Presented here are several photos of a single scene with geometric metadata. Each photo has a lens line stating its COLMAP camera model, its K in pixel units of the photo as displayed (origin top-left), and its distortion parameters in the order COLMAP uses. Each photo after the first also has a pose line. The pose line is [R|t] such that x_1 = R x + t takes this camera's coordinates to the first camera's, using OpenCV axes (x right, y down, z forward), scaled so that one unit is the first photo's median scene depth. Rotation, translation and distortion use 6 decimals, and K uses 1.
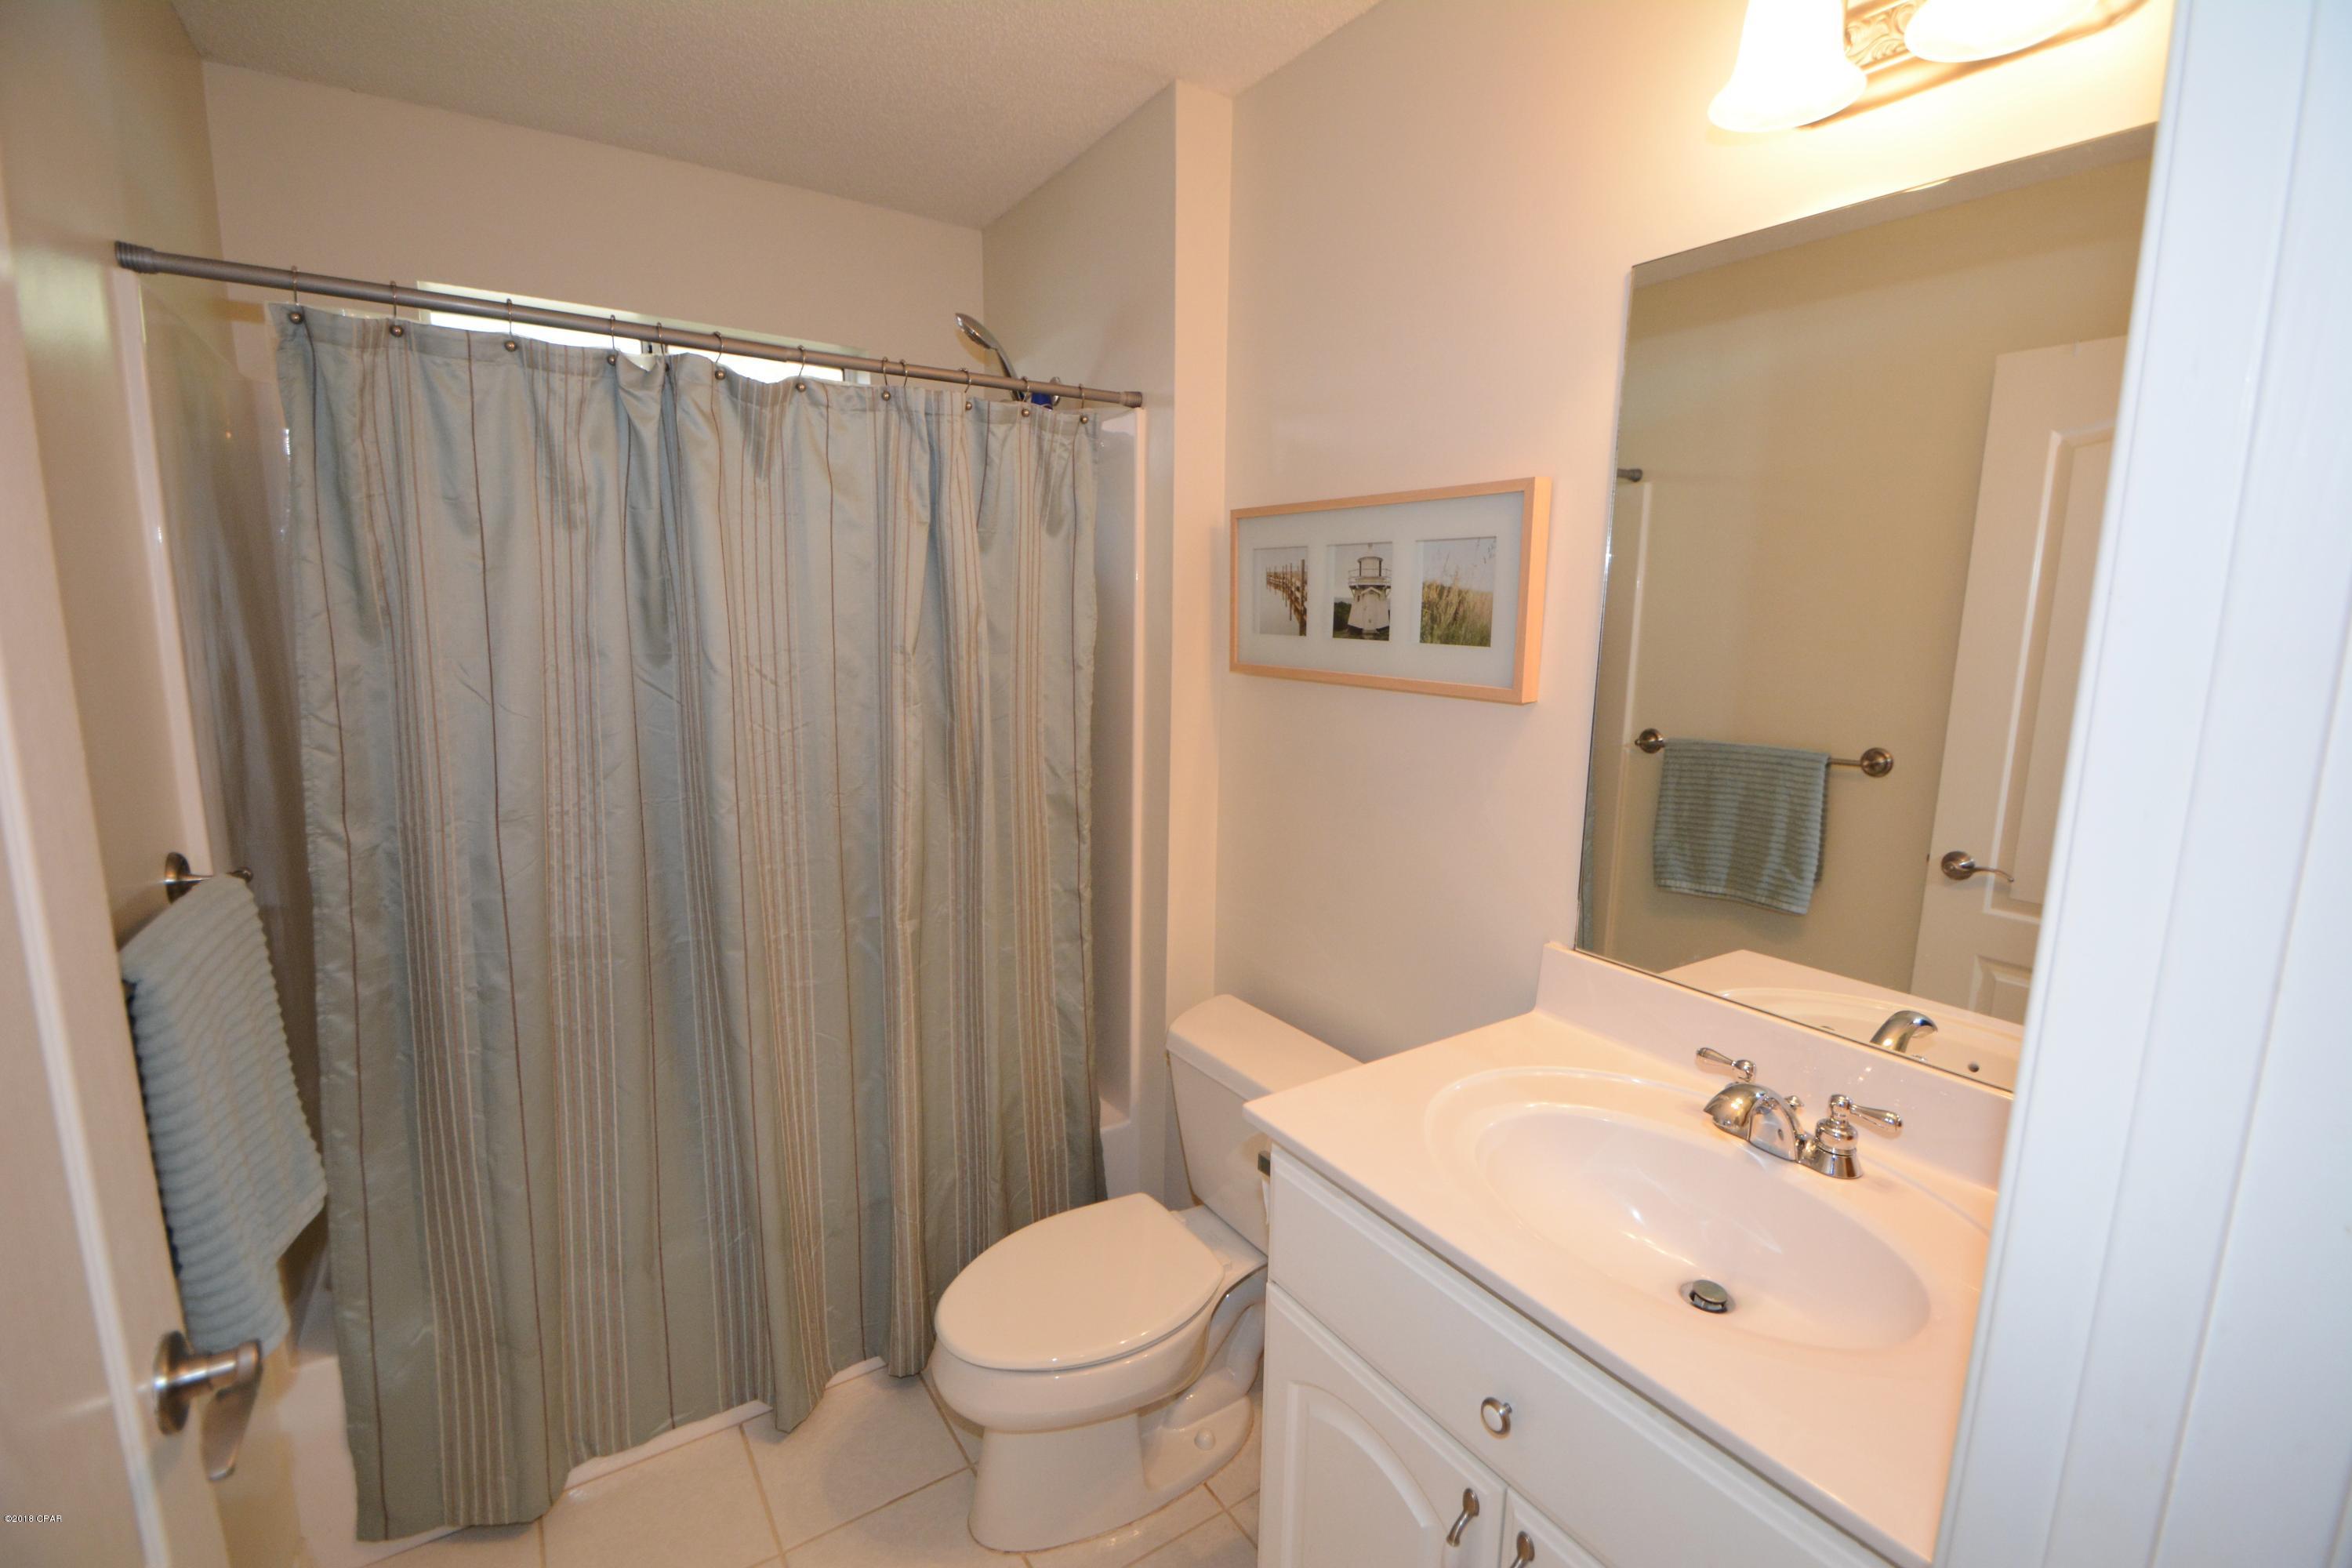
lens RADIAL K [[1032.9, 0, 1184.1], [0, 1032.9, 780.6], [0, 0, 1]] dist [-0.002533, 0.000518]
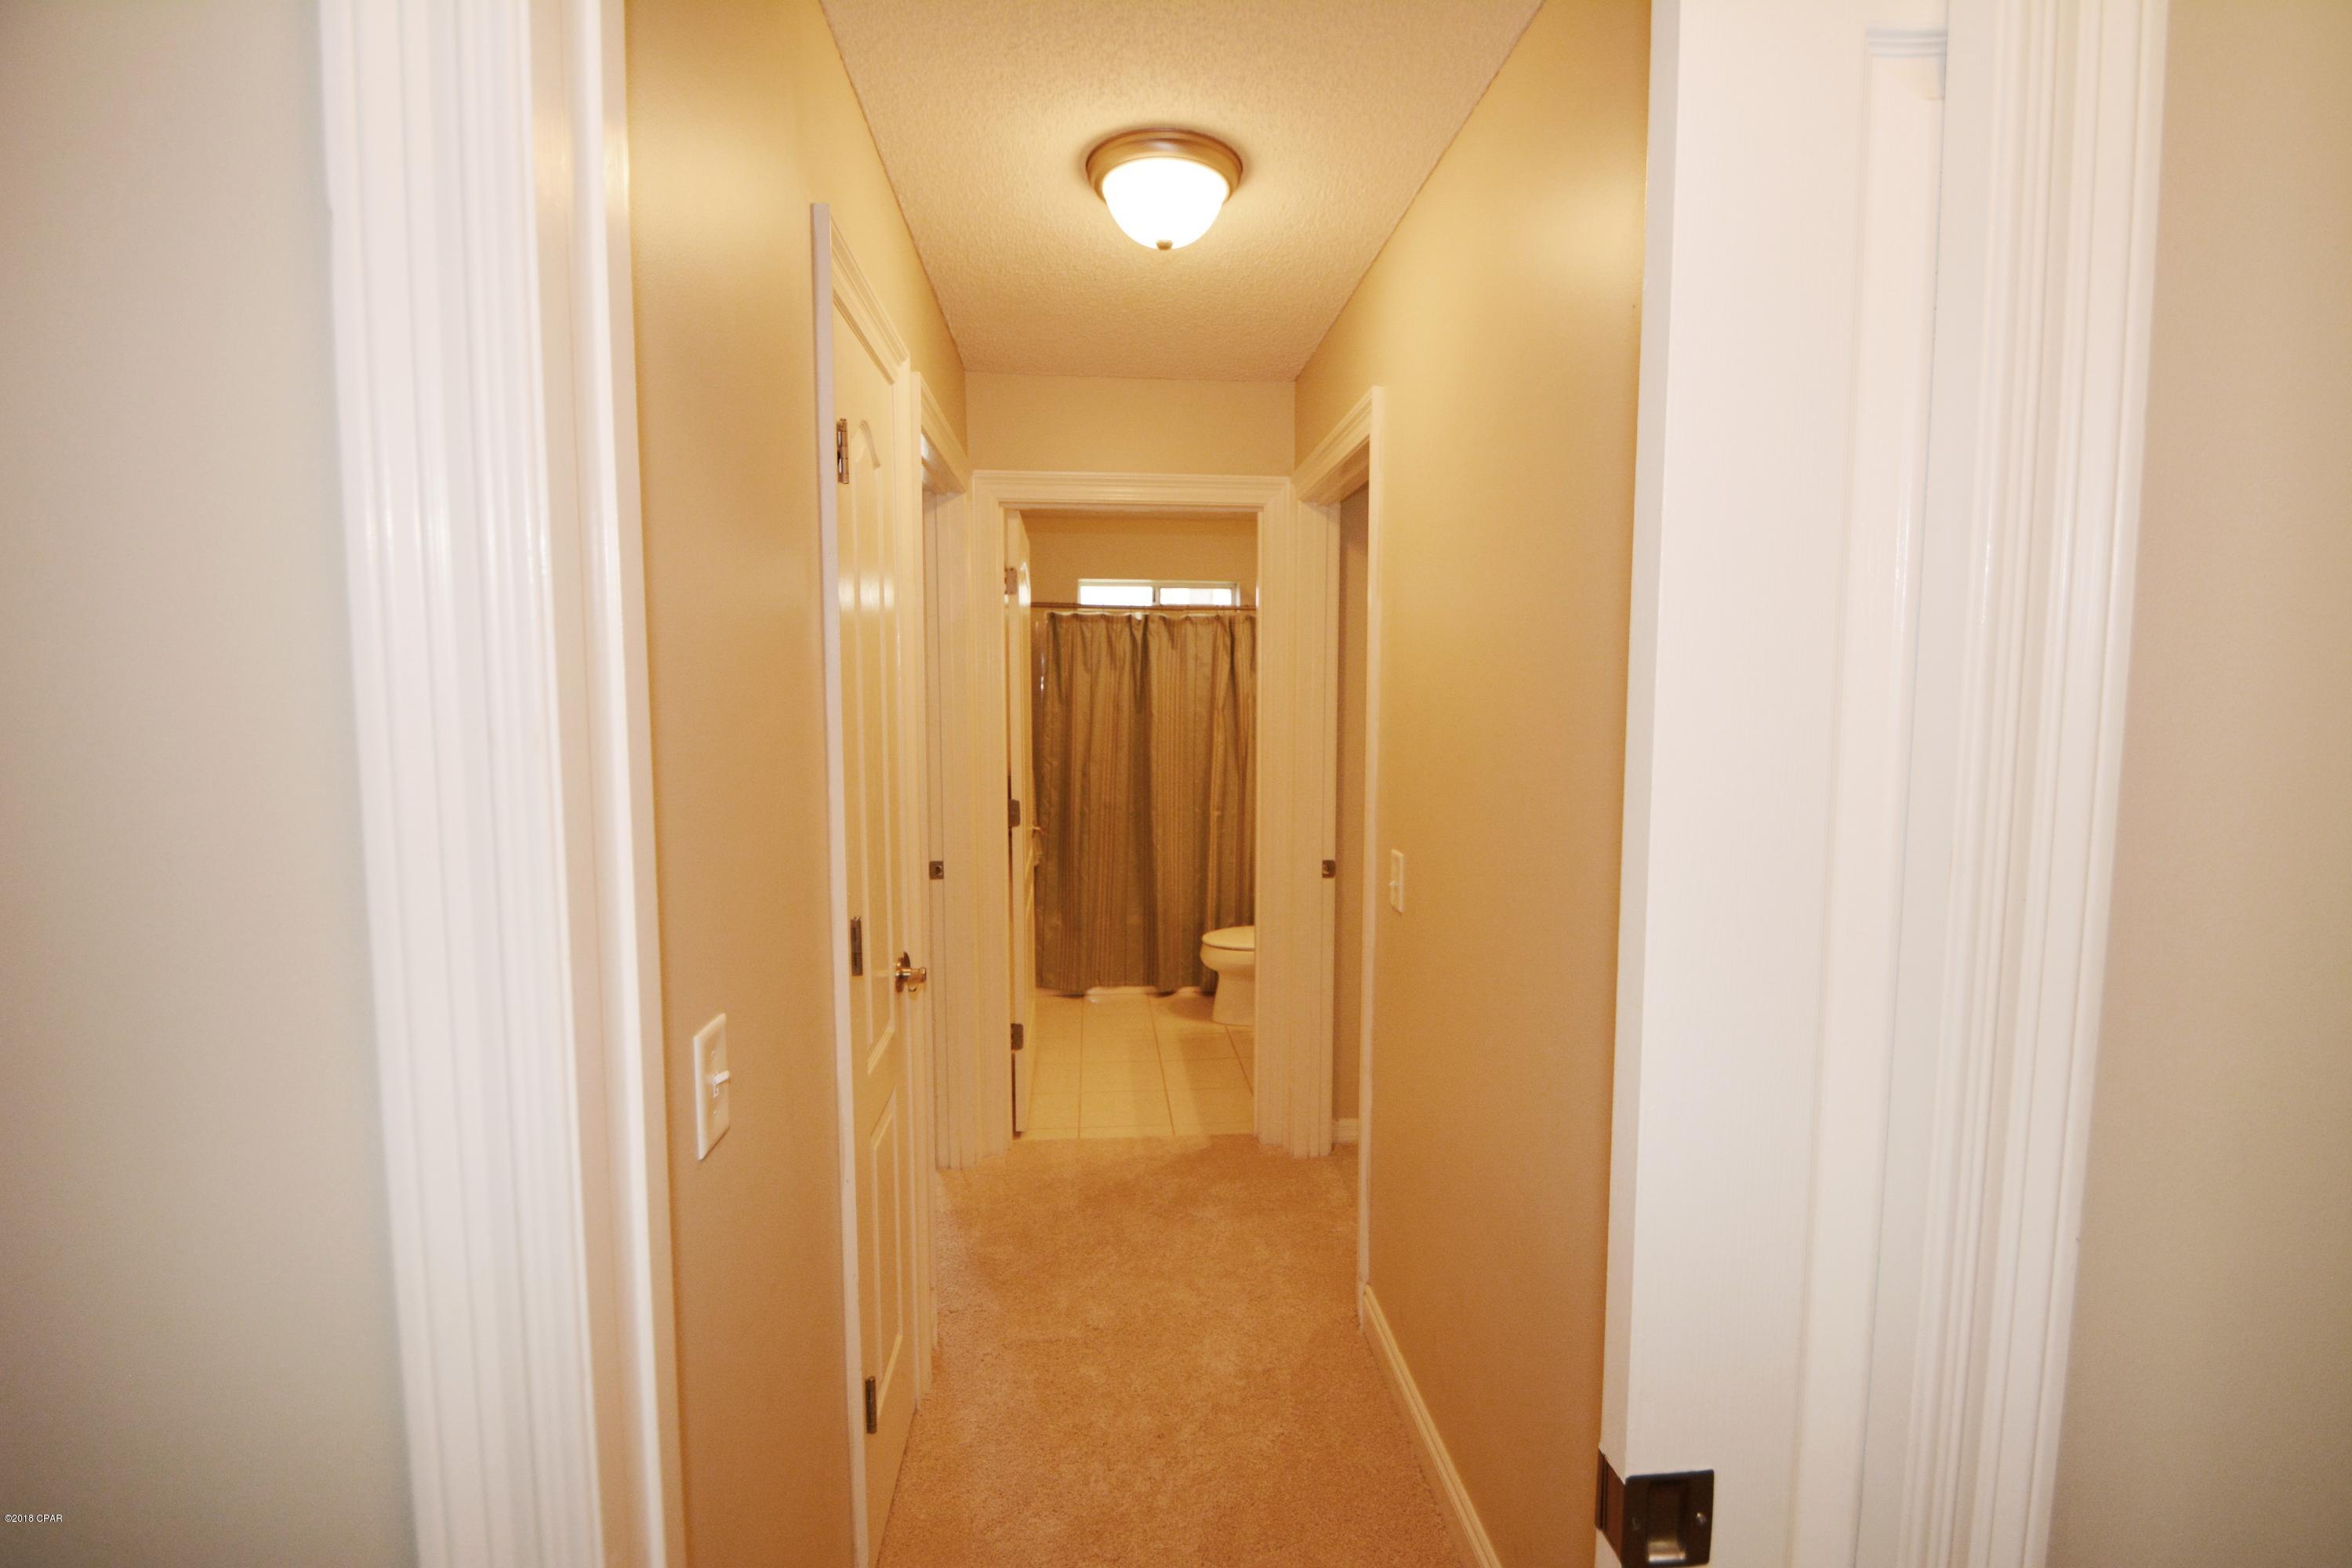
lens RADIAL K [[1032.9, 0, 1172.8], [0, 1032.9, 786.5], [0, 0, 1]] dist [-0.002533, 0.000518]
pose [[0.875268, 0.026501, -0.482912, 0.919124], [-0.067686, 0.995383, -0.068054, 0.264523], [0.478878, 0.092252, 0.873021, -1.377682]]
